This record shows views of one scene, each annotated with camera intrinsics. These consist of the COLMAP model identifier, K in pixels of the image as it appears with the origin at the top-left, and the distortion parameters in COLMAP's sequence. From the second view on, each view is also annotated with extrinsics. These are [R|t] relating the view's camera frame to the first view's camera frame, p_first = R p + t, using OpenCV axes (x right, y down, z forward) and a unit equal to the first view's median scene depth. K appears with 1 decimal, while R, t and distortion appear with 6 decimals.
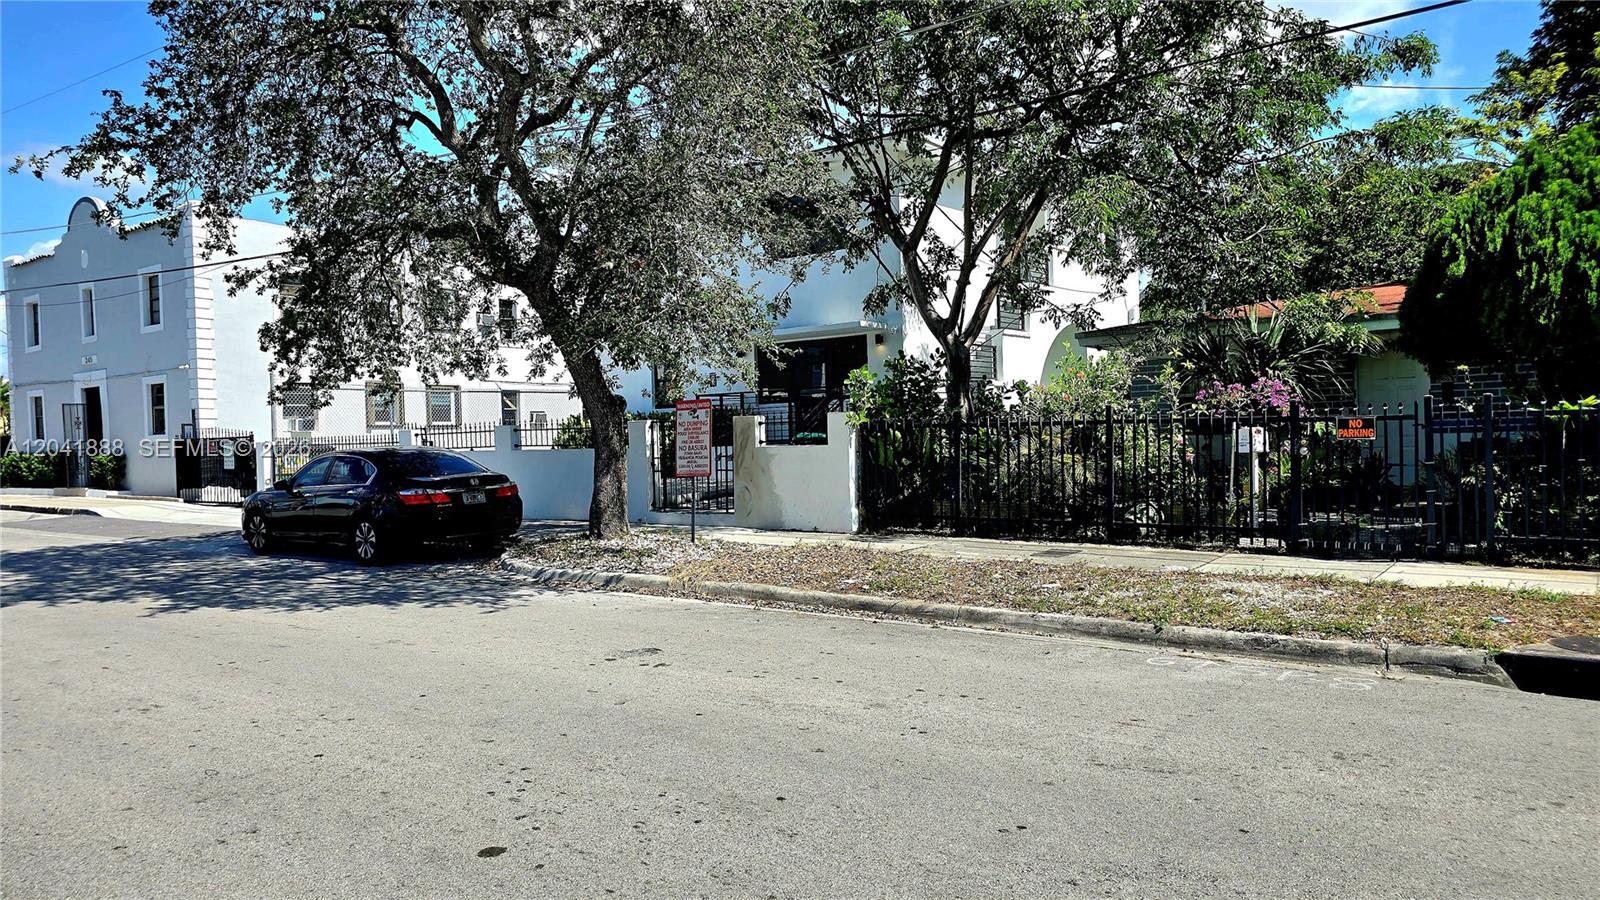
lens RADIAL K [[1091.7, 0, 802.9], [0, 1091.7, 453.4], [0, 0, 1]] dist [0.078704, -0.080103]
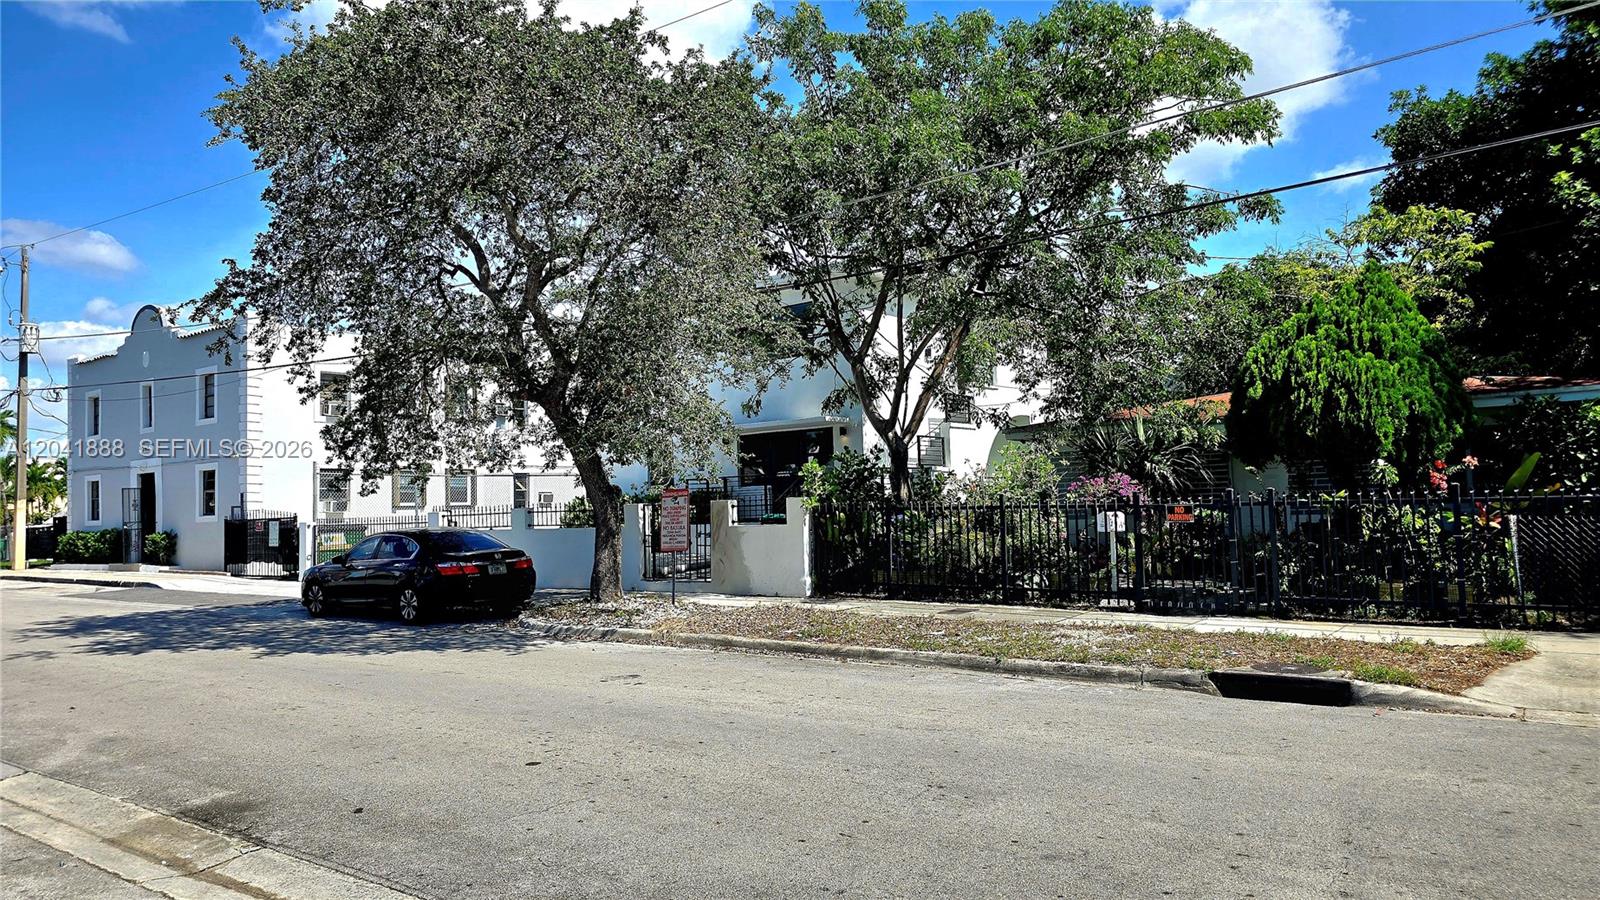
lens RADIAL K [[1088.8, 0, 800.0], [0, 1088.8, 450.0], [0, 0, 1]] dist [0.081281, -0.087992]
pose [[0.999989, -0.002079, -0.004316, 0.046062], [0.001768, 0.997478, -0.070952, -0.005017], [0.004453, 0.070943, 0.997470, -0.233944]]
